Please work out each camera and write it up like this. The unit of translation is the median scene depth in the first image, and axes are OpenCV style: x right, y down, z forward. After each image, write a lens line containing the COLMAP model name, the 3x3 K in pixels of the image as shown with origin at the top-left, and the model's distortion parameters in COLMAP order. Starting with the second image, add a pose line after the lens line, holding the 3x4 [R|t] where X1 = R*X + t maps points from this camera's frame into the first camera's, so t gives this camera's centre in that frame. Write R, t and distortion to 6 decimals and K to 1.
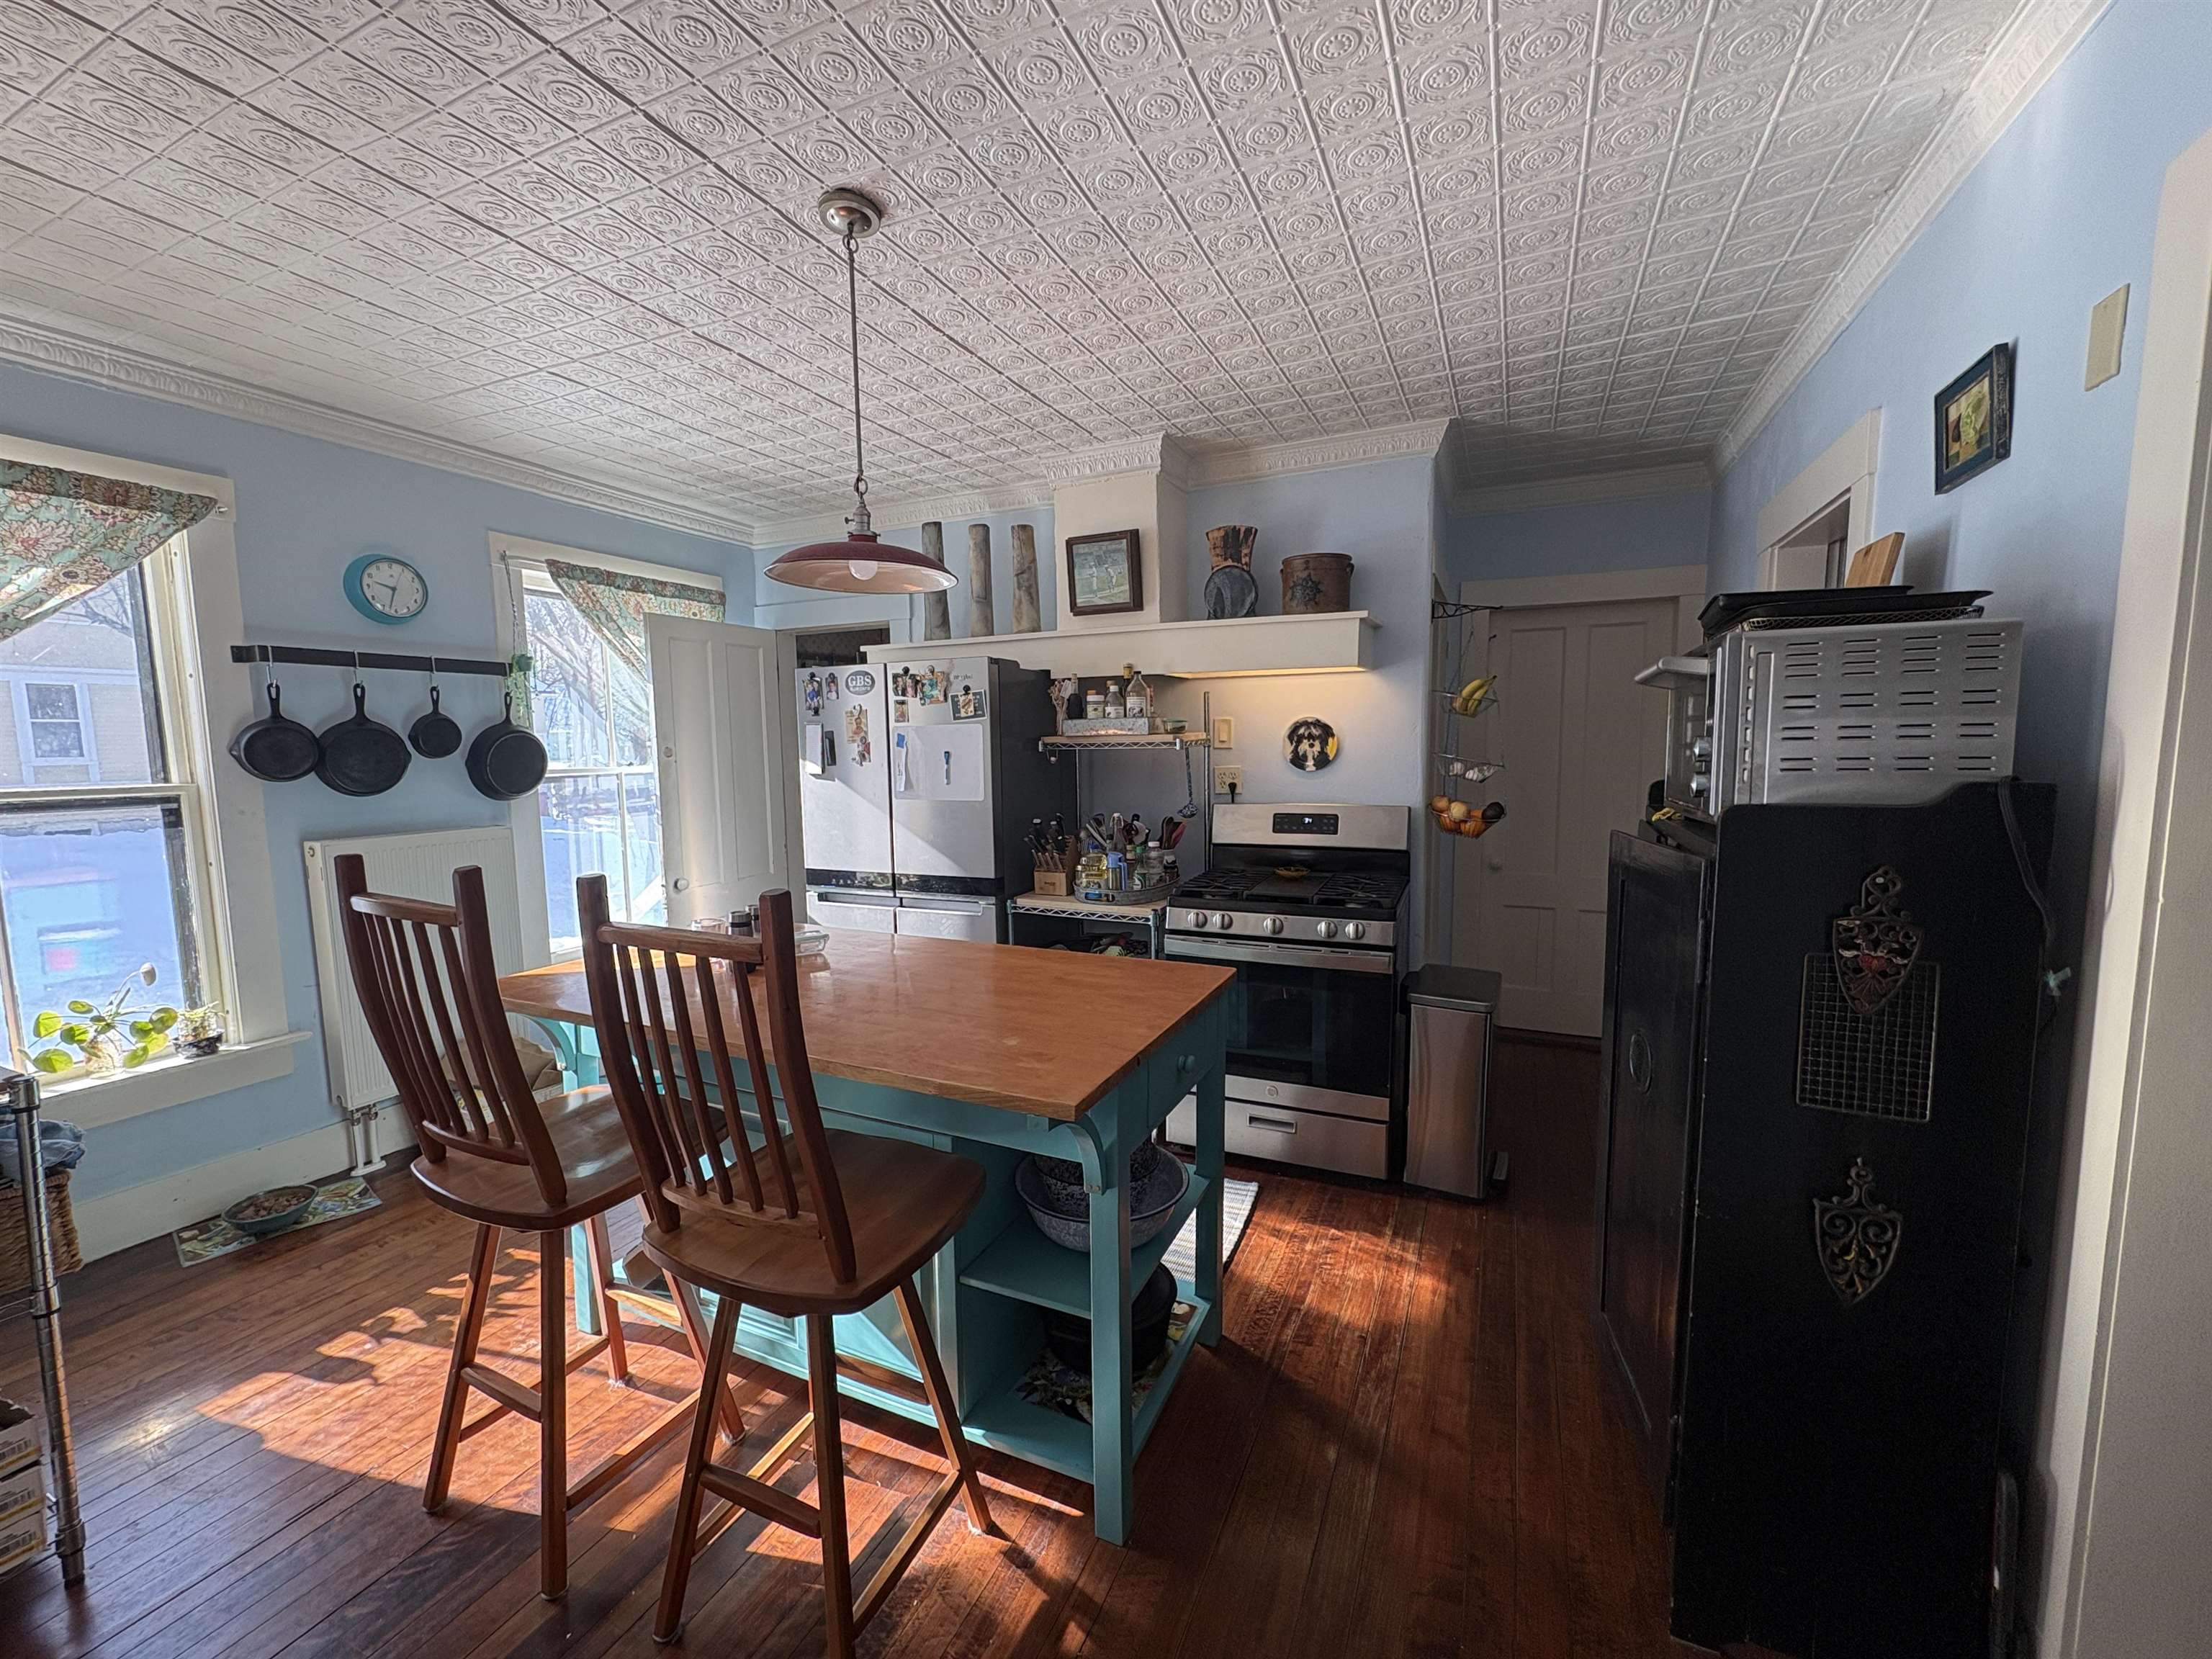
lens RADIAL K [[878.6, 0, 1107.3], [0, 878.6, 828.4], [0, 0, 1]] dist [0.000942, 0.000279]
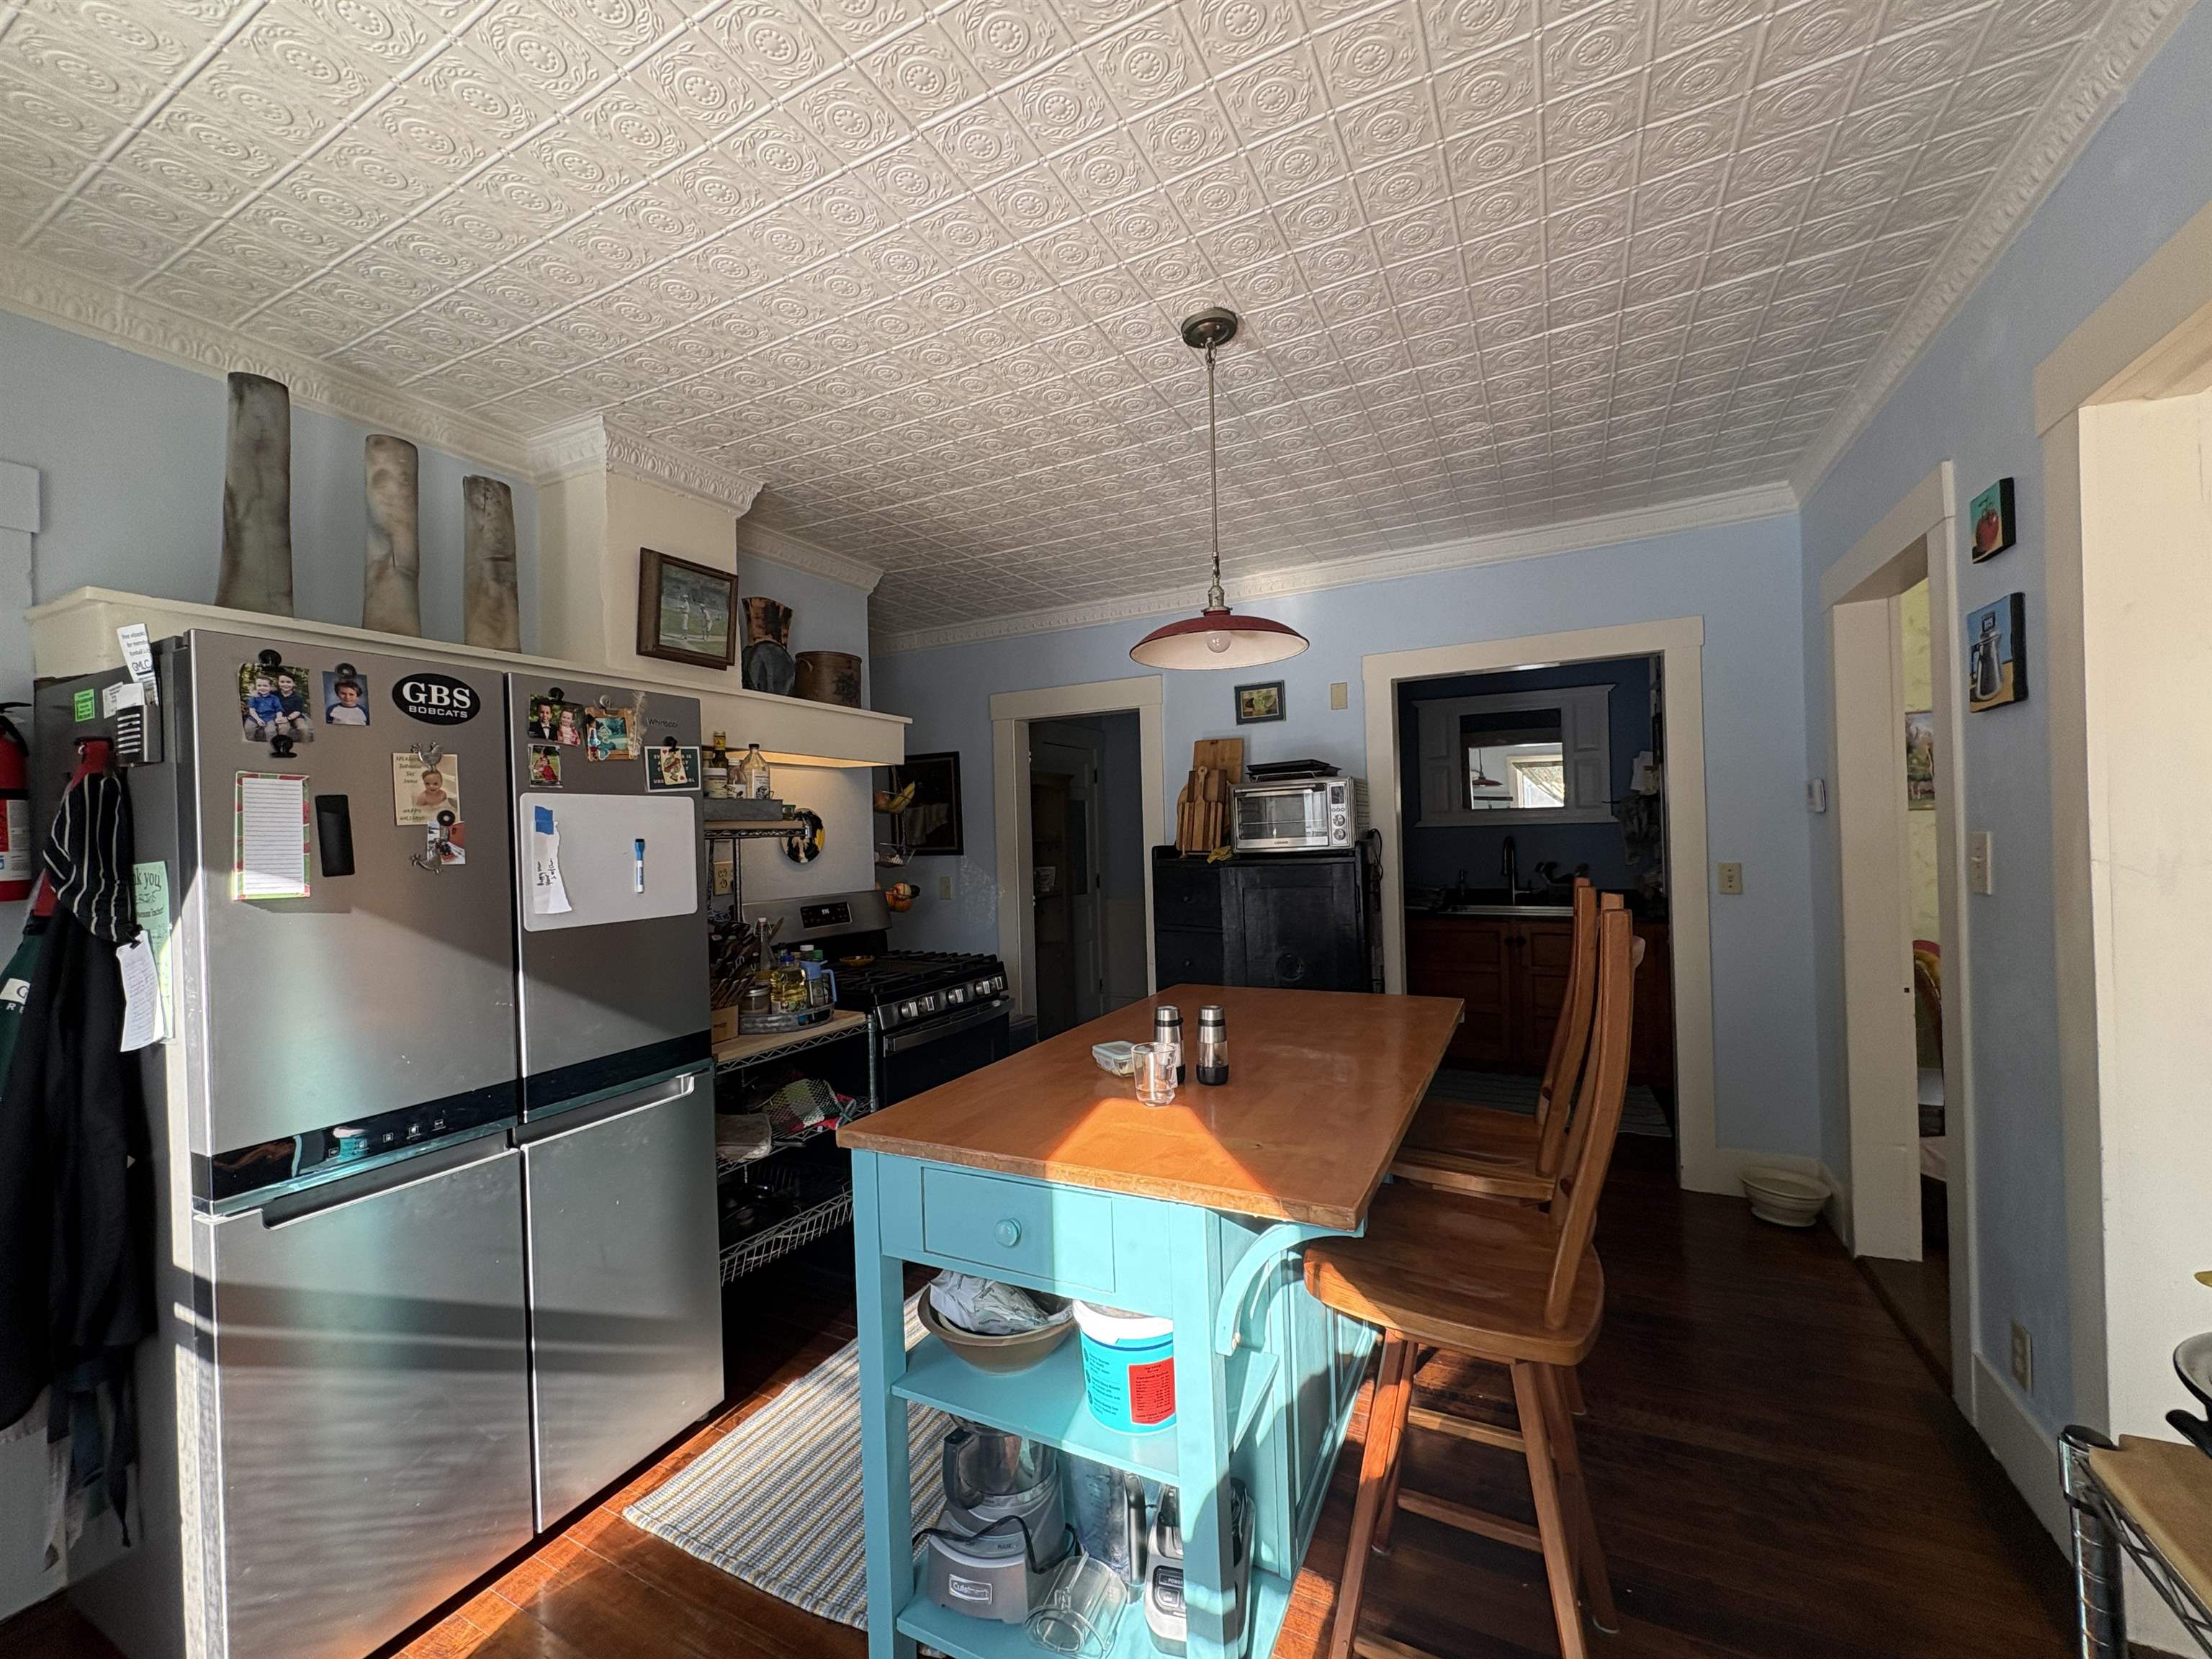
lens RADIAL K [[878.6, 0, 1110.8], [0, 878.6, 829.5], [0, 0, 1]] dist [0.000942, 0.000279]
pose [[0.036829, 0.016837, 0.999180, -0.792600], [0.127892, 0.991557, -0.021423, -0.039981], [-0.991104, 0.128576, 0.034365, 0.666291]]
